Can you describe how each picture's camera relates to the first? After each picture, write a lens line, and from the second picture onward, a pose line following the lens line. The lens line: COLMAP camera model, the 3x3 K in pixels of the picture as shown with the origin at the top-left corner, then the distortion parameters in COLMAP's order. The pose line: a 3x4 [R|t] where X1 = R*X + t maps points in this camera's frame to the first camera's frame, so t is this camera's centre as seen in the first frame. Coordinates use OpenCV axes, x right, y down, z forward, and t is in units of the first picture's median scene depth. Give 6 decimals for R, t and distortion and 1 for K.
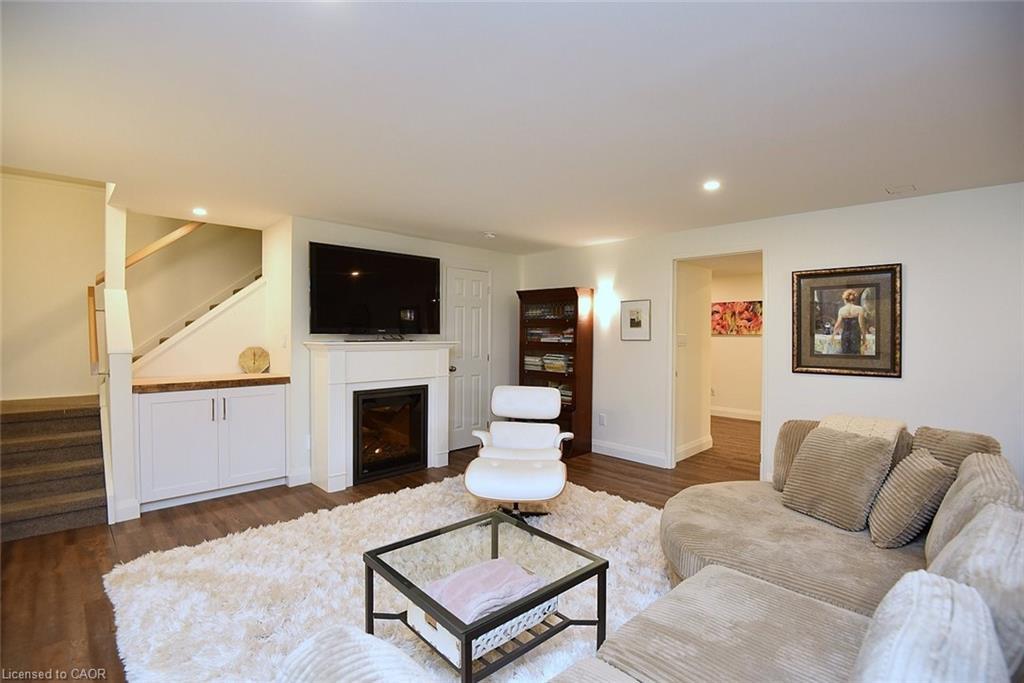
lens RADIAL K [[486.7, 0, 512.0], [0, 486.7, 341.5], [0, 0, 1]] dist [-0.001708, -0.027463]
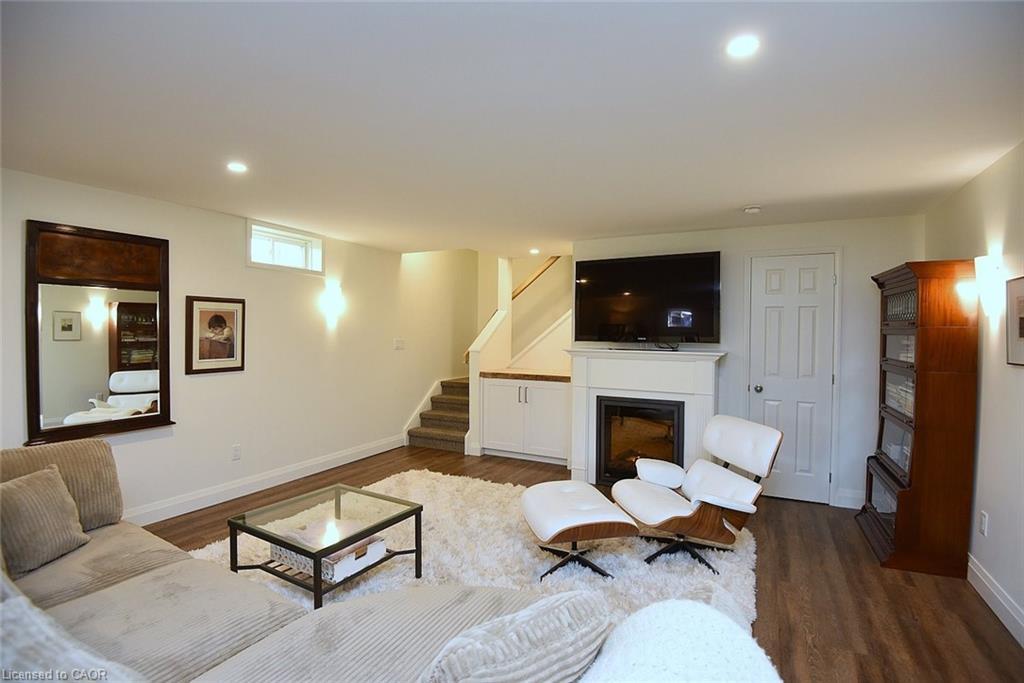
lens RADIAL K [[486.7, 0, 512.0], [0, 486.7, 341.5], [0, 0, 1]] dist [-0.001708, -0.027463]
pose [[0.288187, 0.017620, -0.957412, 0.703780], [-0.020732, 0.999711, 0.012158, -0.027970], [0.957350, 0.016346, 0.288469, 0.568797]]
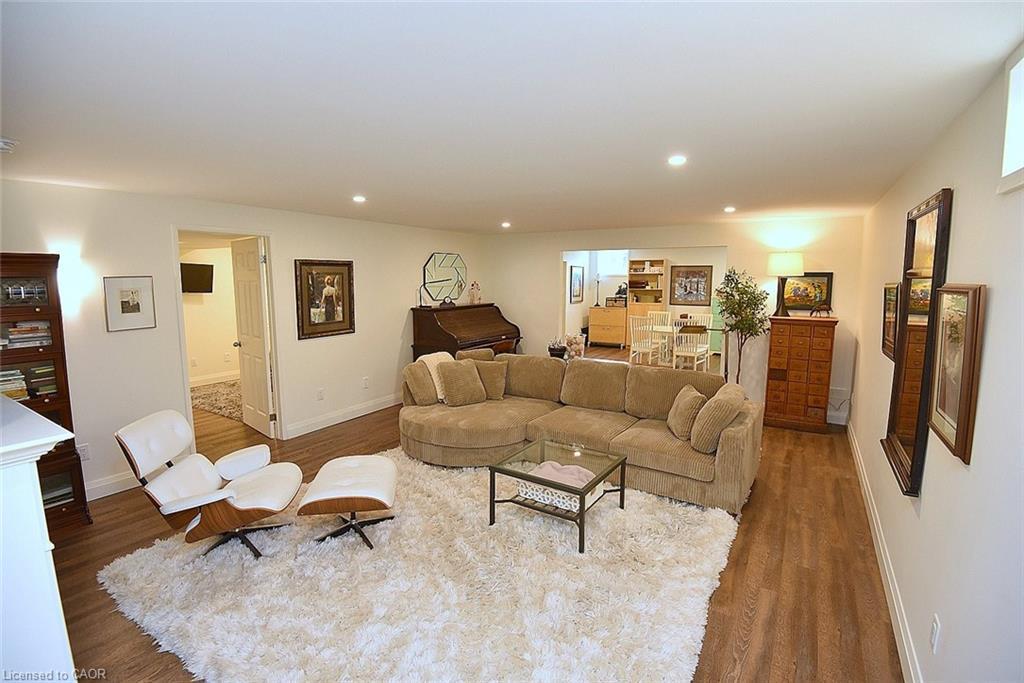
lens RADIAL K [[486.7, 0, 512.0], [0, 486.7, 341.5], [0, 0, 1]] dist [-0.001708, -0.027463]
pose [[-0.229338, -0.132276, 0.964317, -0.801221], [0.016575, 0.990049, 0.139747, -0.103997], [-0.973206, 0.048033, -0.224864, 0.779627]]
